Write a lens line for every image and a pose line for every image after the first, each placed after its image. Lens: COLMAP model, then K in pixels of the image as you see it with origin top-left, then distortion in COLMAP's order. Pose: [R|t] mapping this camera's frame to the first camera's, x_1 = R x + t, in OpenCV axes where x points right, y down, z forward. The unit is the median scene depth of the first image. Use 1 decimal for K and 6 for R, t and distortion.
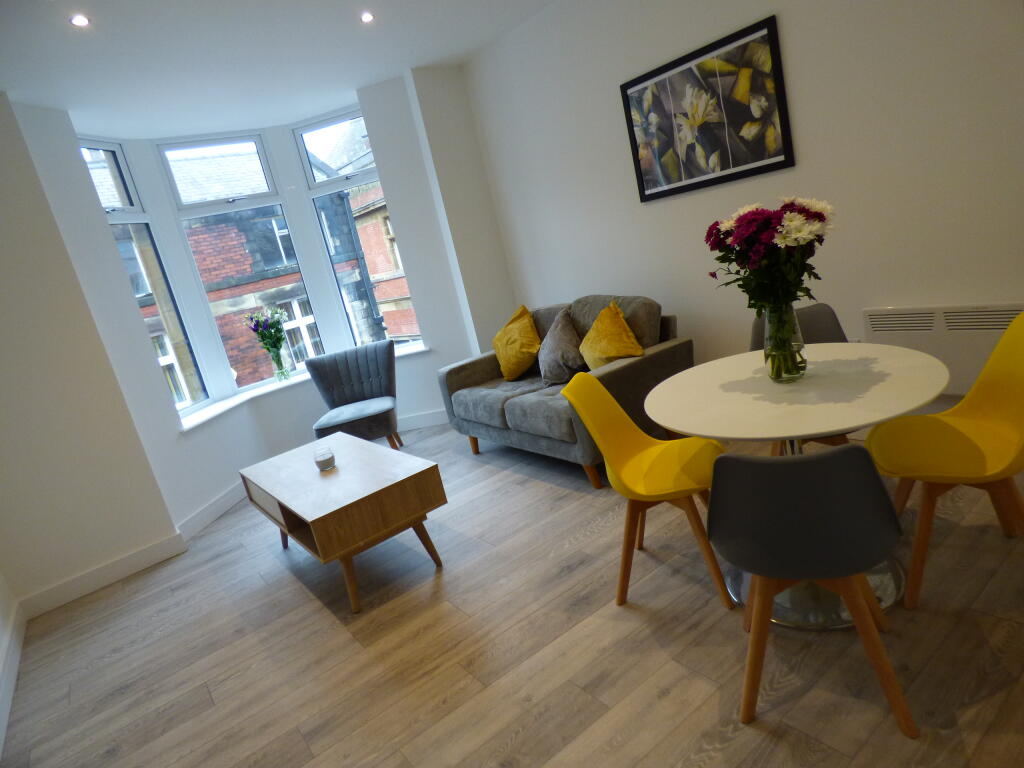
lens RADIAL K [[625.7, 0, 511.1], [0, 625.7, 382.3], [0, 0, 1]] dist [0.006049, -0.005340]
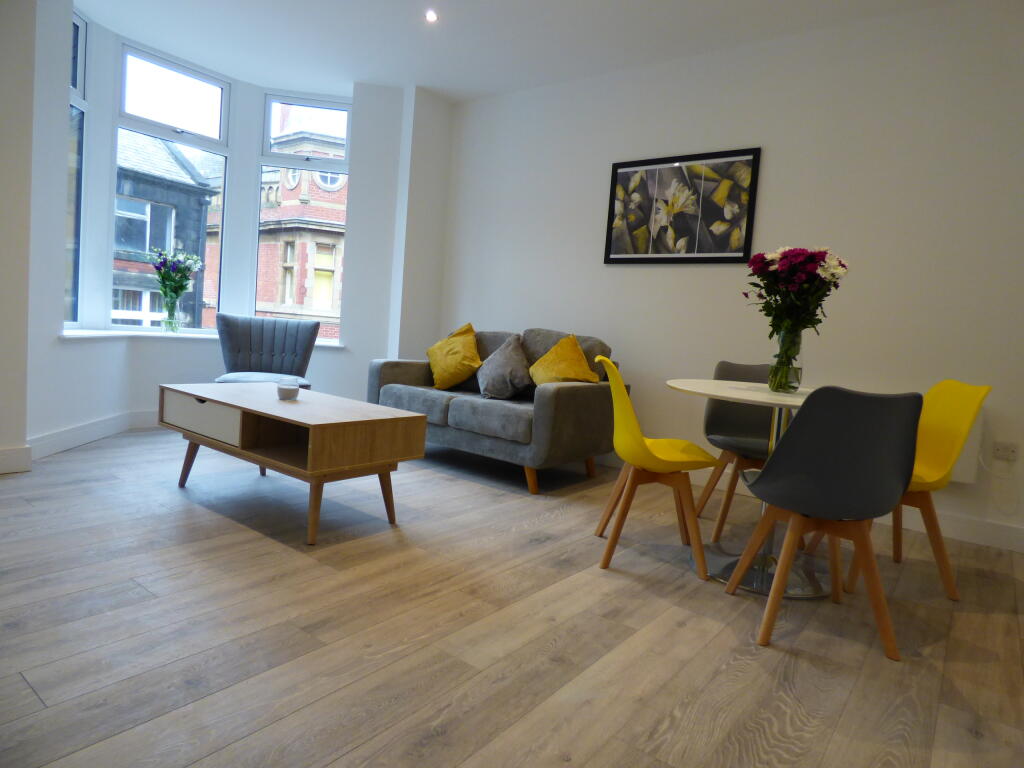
lens RADIAL K [[625.7, 0, 513.0], [0, 625.7, 383.4], [0, 0, 1]] dist [0.006049, -0.005340]
pose [[0.915418, 0.273500, 0.295308, -0.275990], [-0.221731, 0.954977, -0.197114, 0.227841], [-0.335923, 0.114962, 0.934847, 0.022503]]
